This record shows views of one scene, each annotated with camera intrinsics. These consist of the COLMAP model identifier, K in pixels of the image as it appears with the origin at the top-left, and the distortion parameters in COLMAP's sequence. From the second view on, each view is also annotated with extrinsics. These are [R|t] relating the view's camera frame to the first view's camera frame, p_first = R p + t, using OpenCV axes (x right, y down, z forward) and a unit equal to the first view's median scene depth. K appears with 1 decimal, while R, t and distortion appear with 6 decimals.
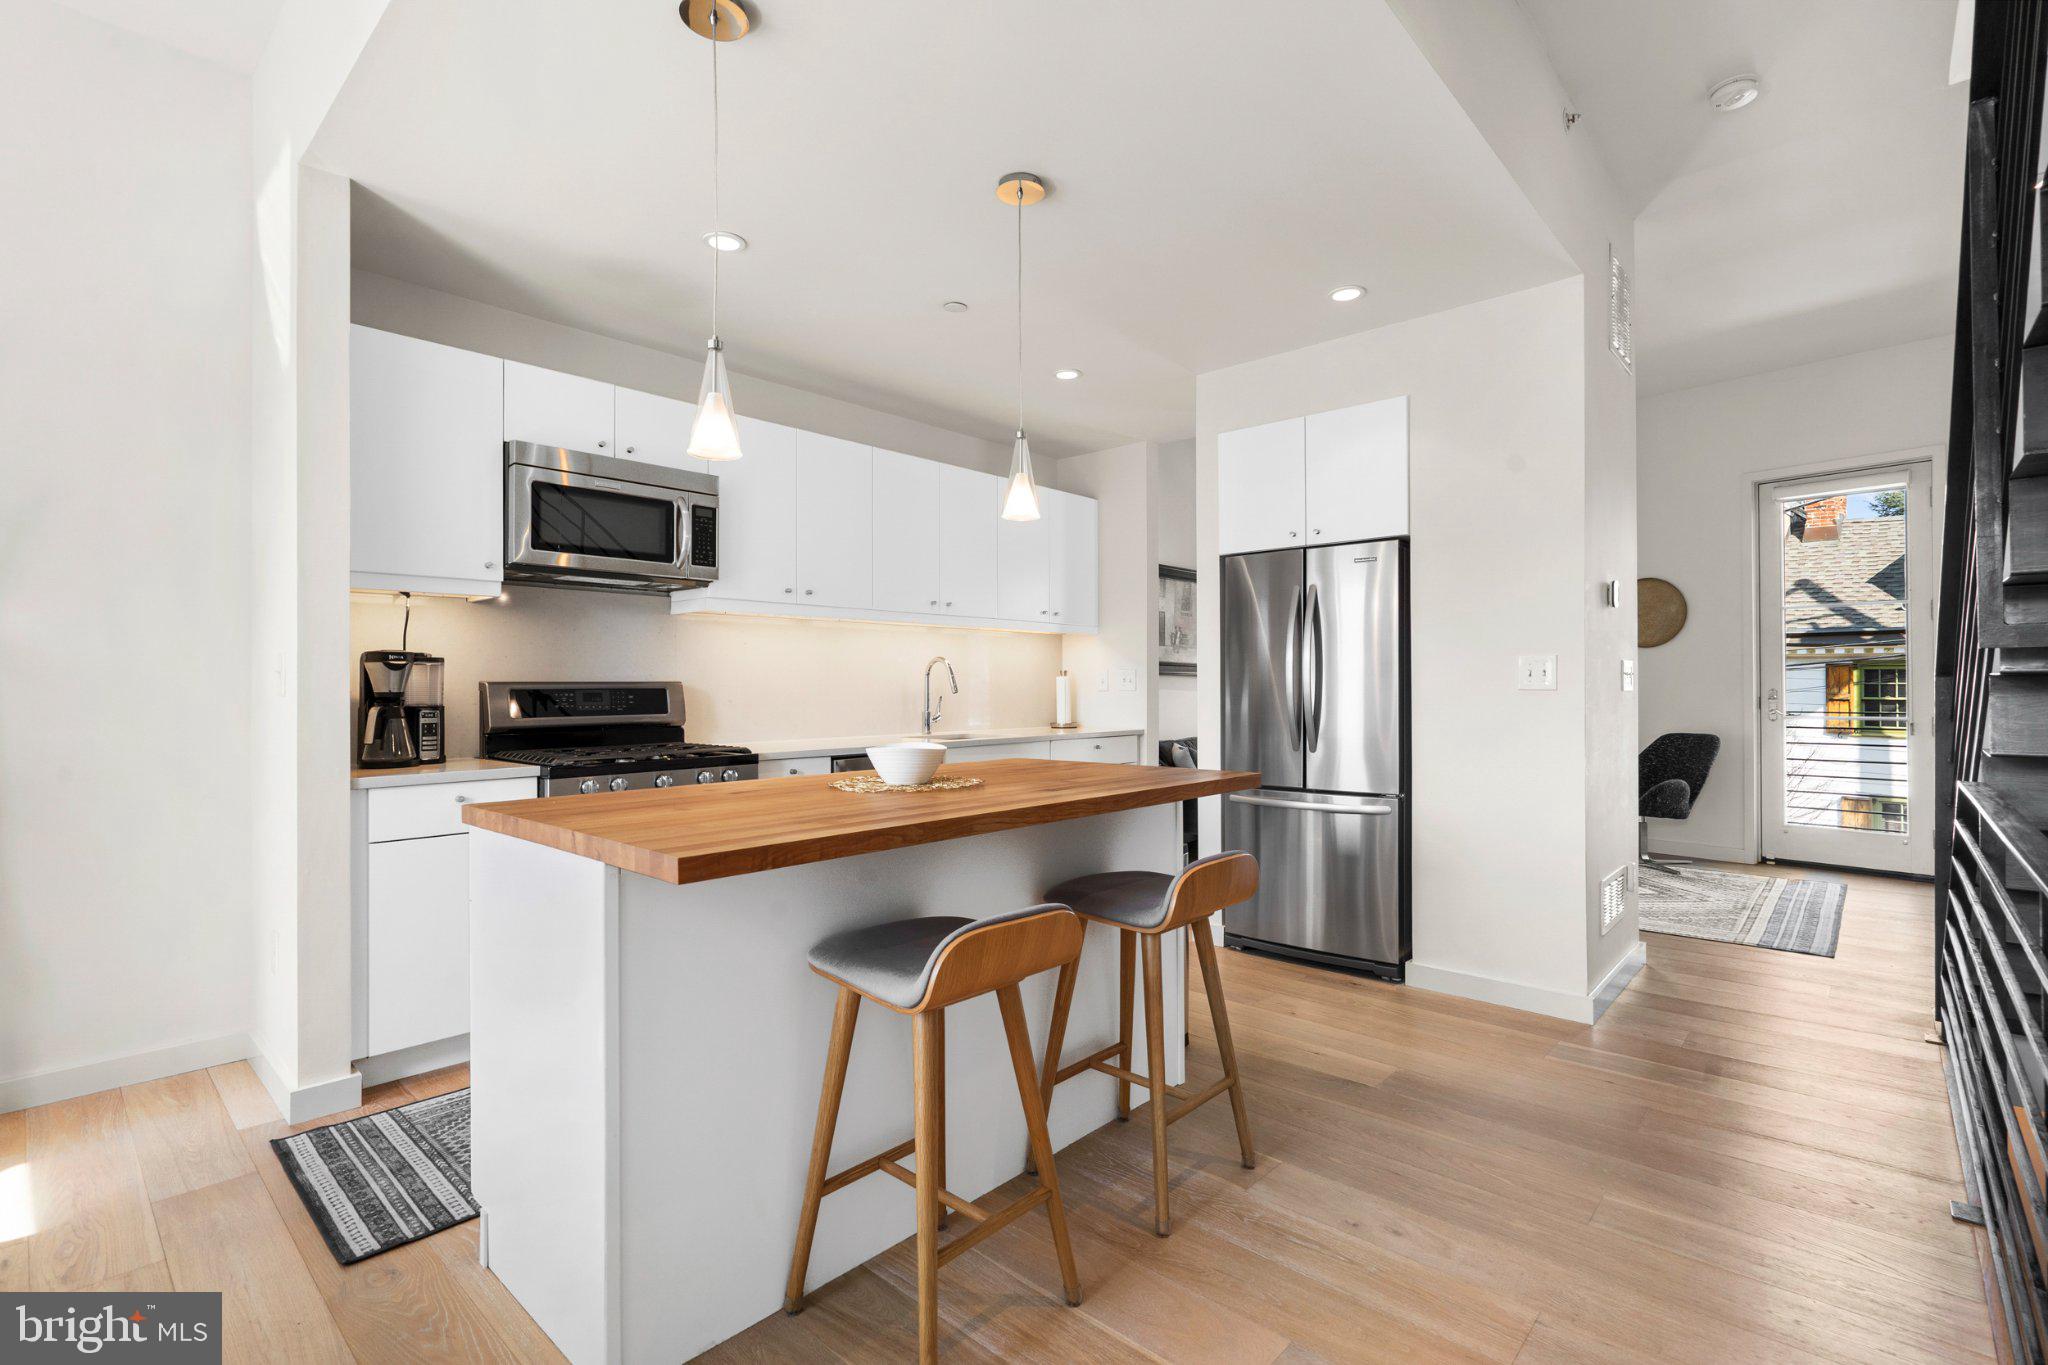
lens RADIAL K [[943.4, 0, 1024.0], [0, 943.4, 682.5], [0, 0, 1]] dist [-0.003585, -0.000364]
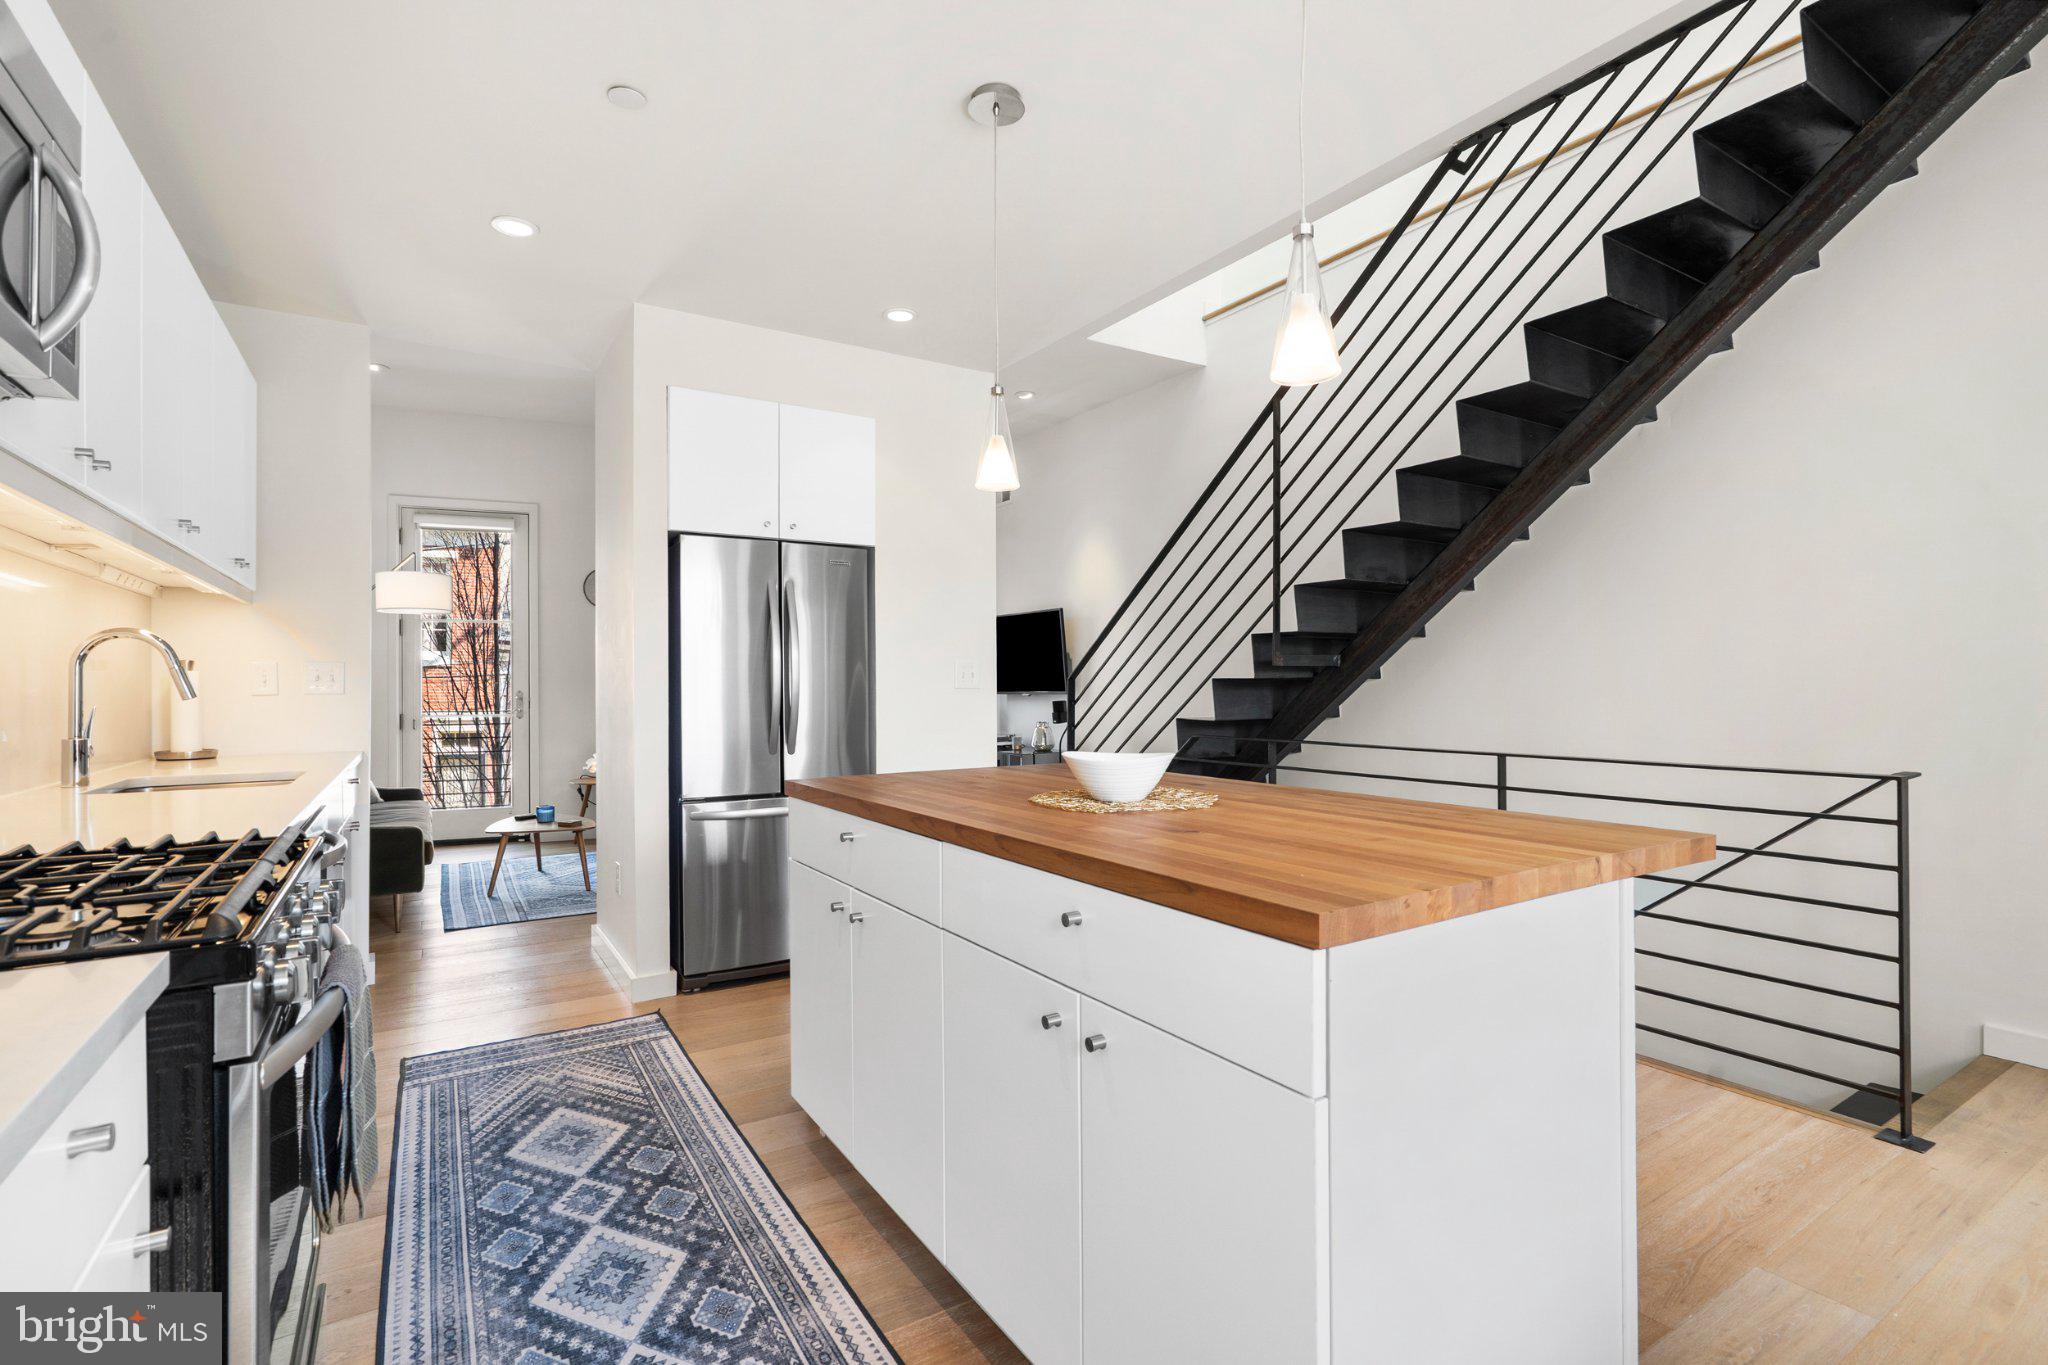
lens RADIAL K [[925.7, 0, 1024.0], [0, 925.7, 682.5], [0, 0, 1]] dist [-0.017364, -0.000098]
pose [[0.252999, 0.007125, 0.967440, -0.508381], [0.000182, 0.999973, -0.007413, 0.007091], [-0.967466, 0.002052, 0.252991, 0.492214]]
